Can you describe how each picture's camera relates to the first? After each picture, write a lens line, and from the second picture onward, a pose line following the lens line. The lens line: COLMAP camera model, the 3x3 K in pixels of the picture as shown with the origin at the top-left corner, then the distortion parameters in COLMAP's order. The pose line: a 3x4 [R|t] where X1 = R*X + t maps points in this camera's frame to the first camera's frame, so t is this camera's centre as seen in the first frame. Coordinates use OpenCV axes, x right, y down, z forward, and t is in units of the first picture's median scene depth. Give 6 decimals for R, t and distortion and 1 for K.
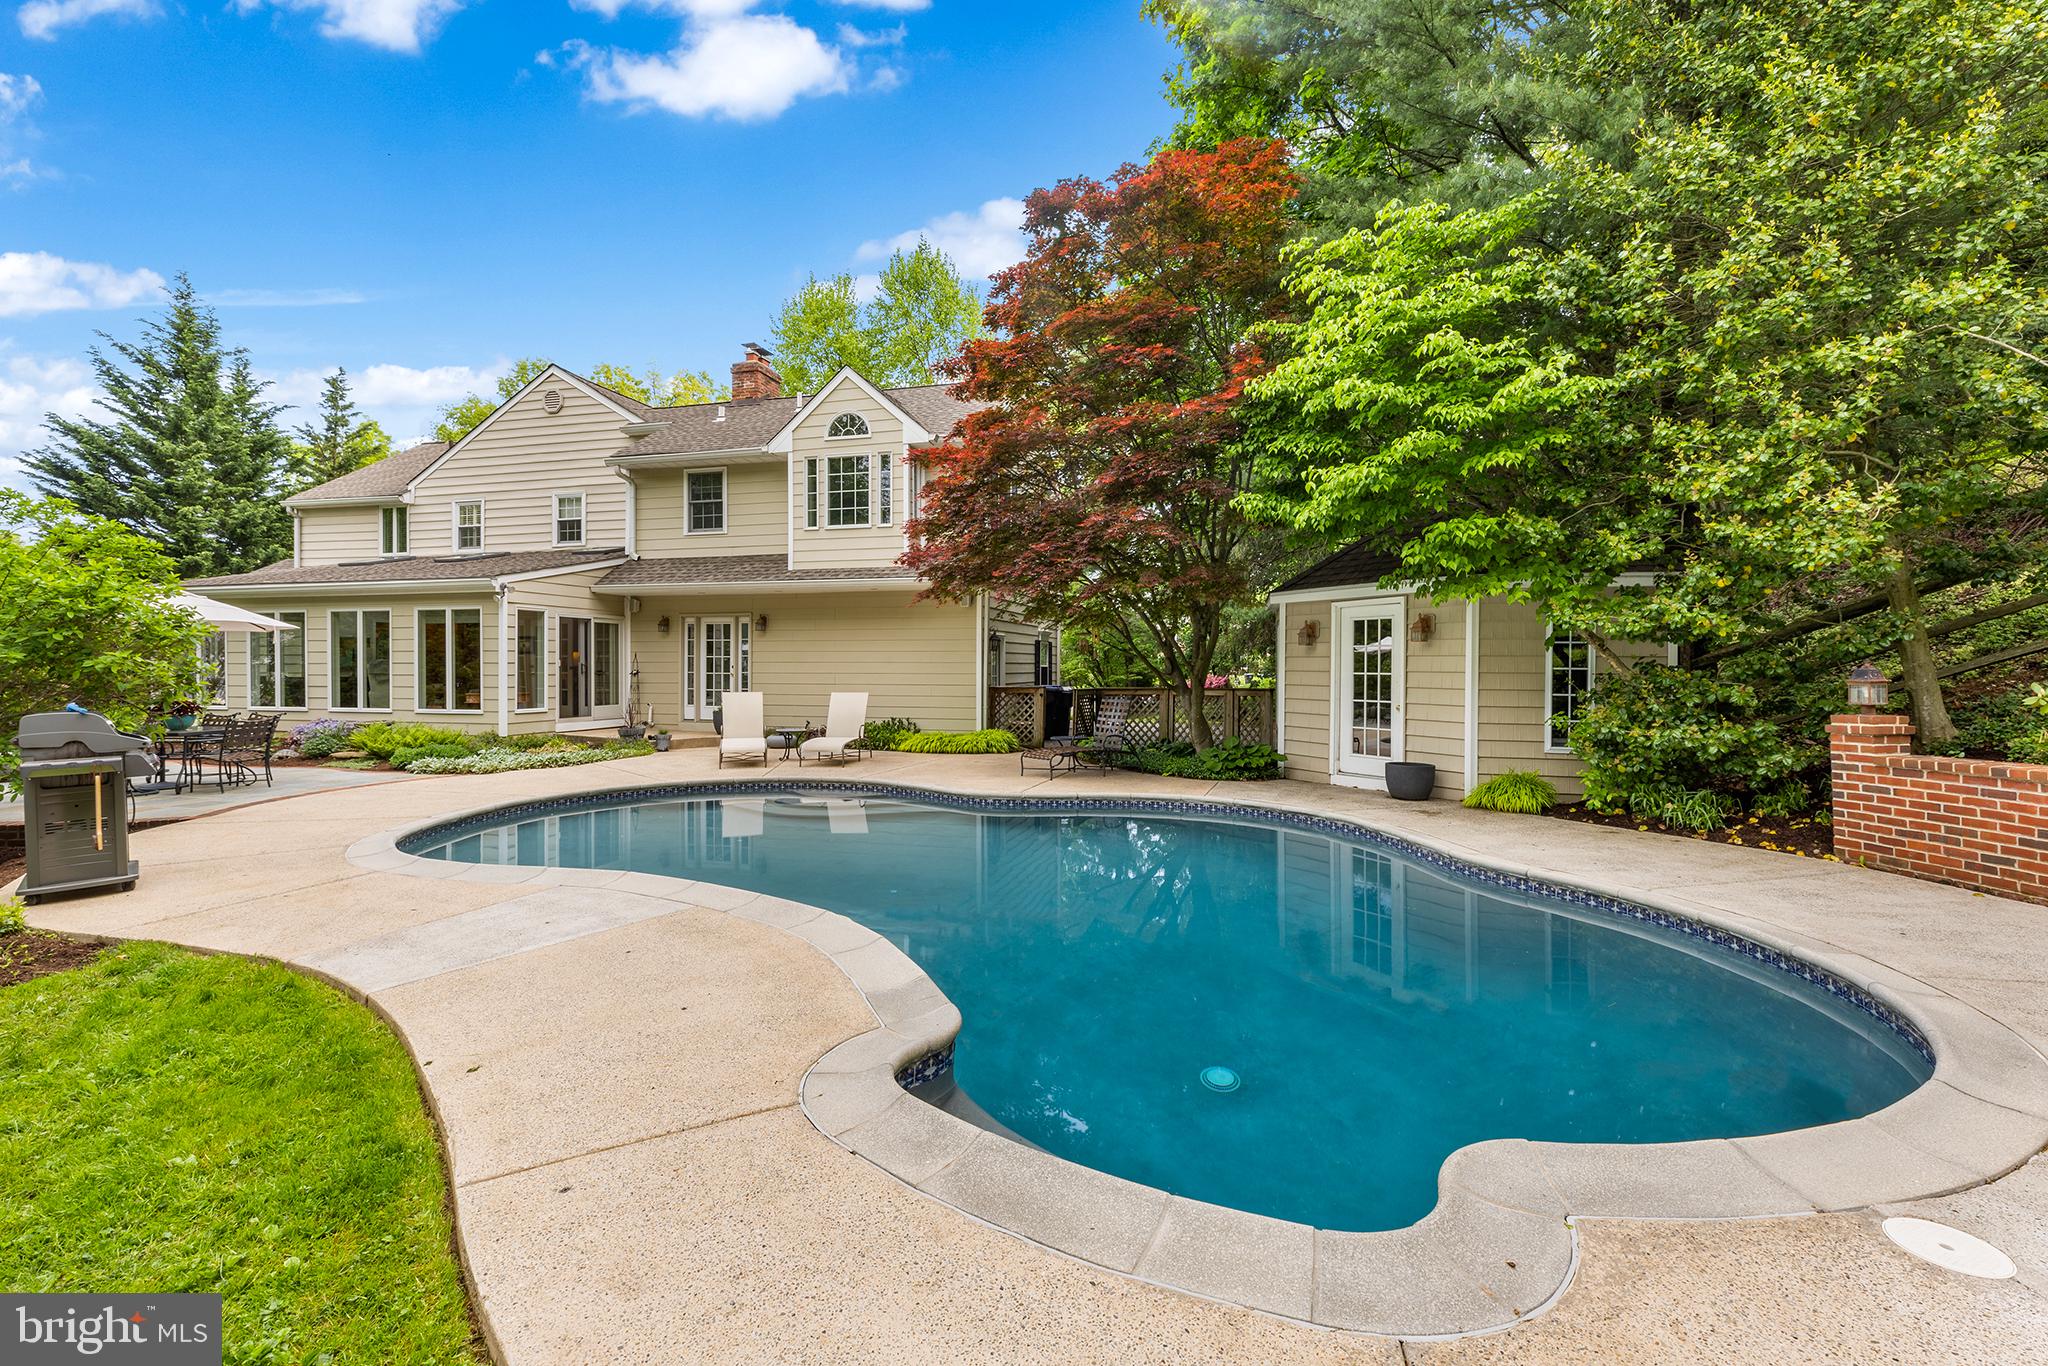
lens RADIAL K [[931.3, 0, 1027.0], [0, 931.3, 668.7], [0, 0, 1]] dist [0.003020, 0.000002]
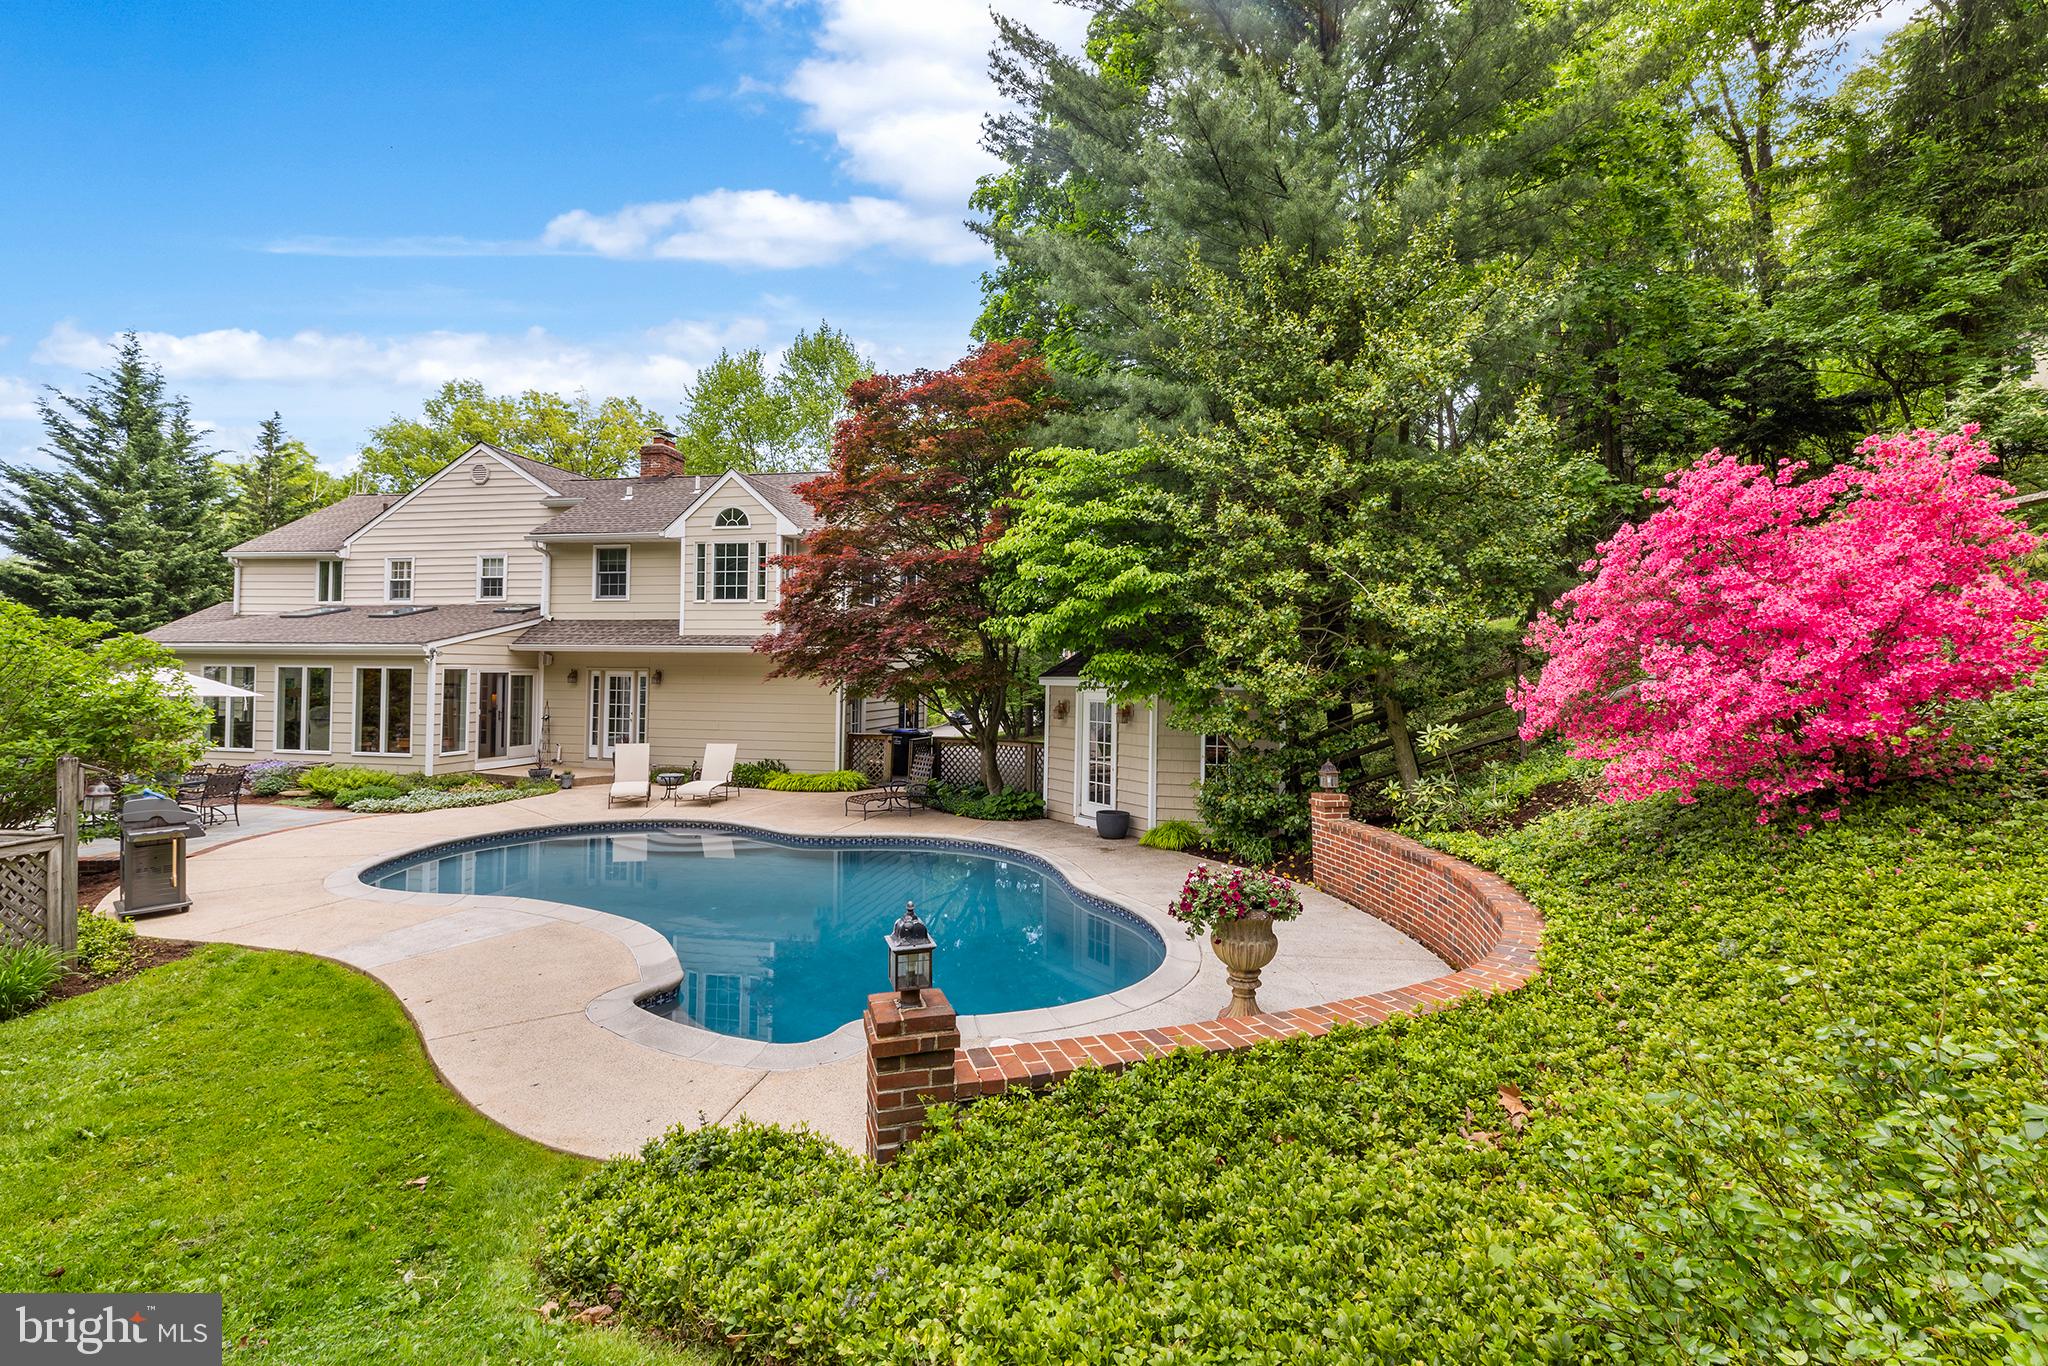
lens RADIAL K [[934.1, 0, 1028.6], [0, 934.1, 648.9], [0, 0, 1]] dist [0.000218, 0.000213]
pose [[0.997811, 0.012113, 0.065006, 0.111137], [-0.010273, 0.999539, -0.028568, -0.057503], [-0.065322, 0.027838, 0.997476, -0.221446]]
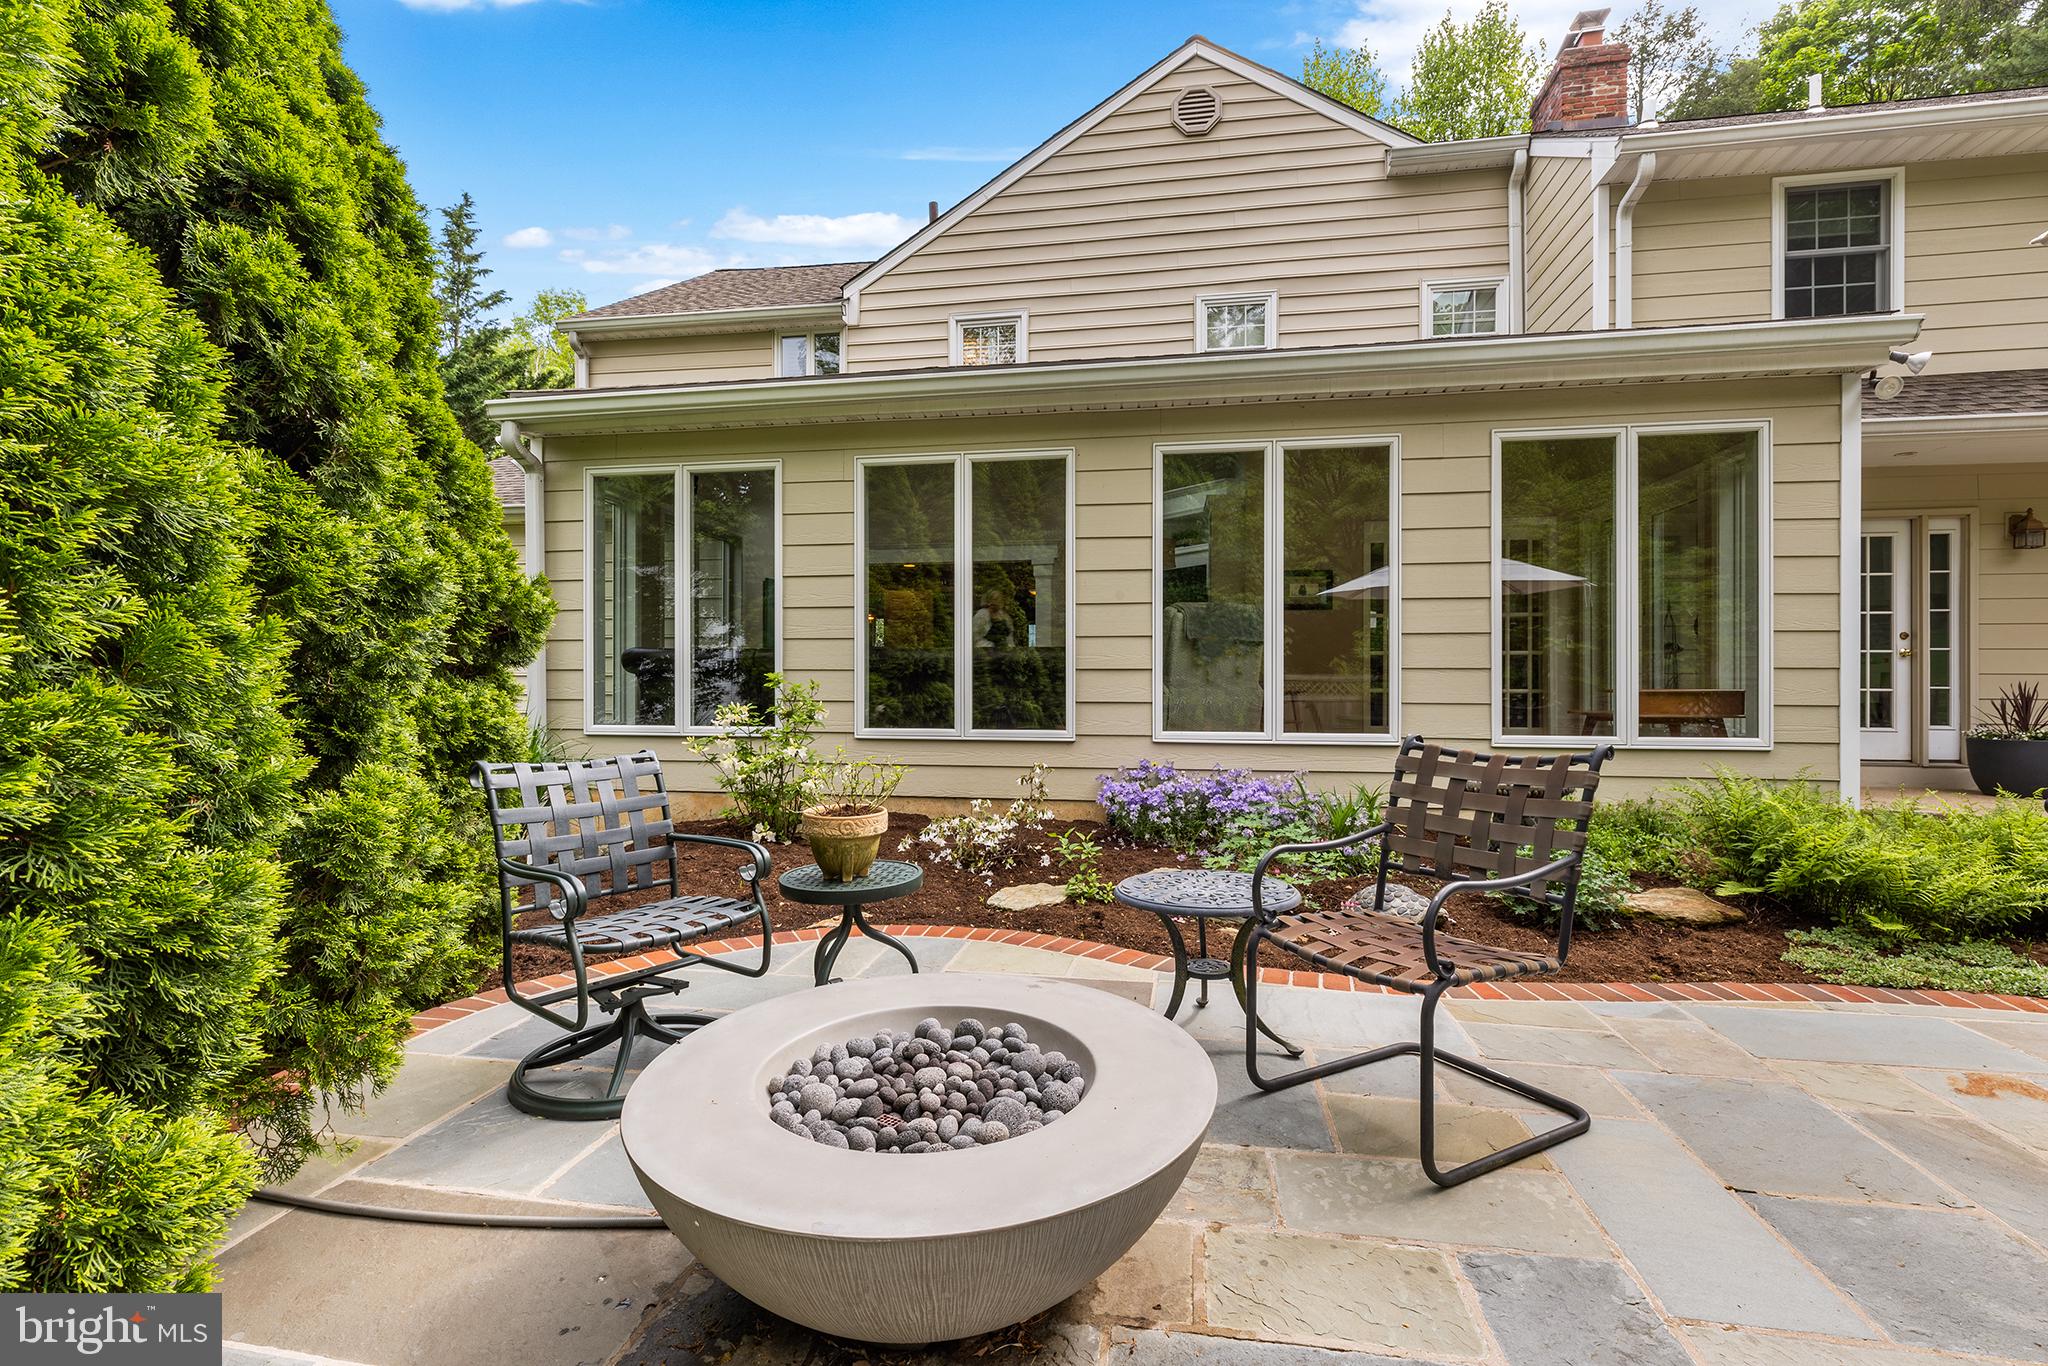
lens RADIAL K [[952.4, 0, 1024.0], [0, 952.4, 683.0], [0, 0, 1]] dist [-0.000441, -0.000067]
pose [[0.996016, 0.003481, 0.089110, -0.794907], [-0.002479, 0.999932, -0.011360, 0.026750], [-0.089143, 0.011094, 0.995957, 0.628488]]
